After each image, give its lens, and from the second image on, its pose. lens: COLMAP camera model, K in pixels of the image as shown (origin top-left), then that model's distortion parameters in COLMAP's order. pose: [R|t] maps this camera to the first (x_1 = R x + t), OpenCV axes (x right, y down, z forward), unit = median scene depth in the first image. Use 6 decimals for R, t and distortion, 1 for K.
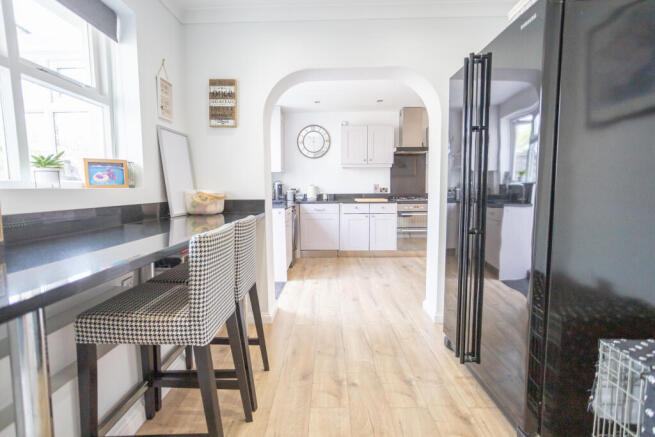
lens RADIAL K [[318.7, 0, 333.0], [0, 318.7, 217.1], [0, 0, 1]] dist [0.004472, 0.001029]
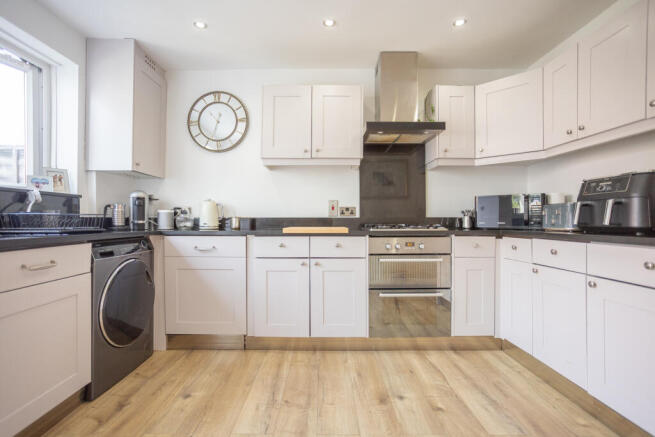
lens RADIAL K [[318.7, 0, 323.7], [0, 318.7, 221.6], [0, 0, 1]] dist [0.004472, 0.001029]
pose [[0.999967, 0.007807, 0.002226, 0.124315], [-0.007585, 0.996218, -0.086556, -0.022542], [-0.002893, 0.086536, 0.996245, 0.493869]]
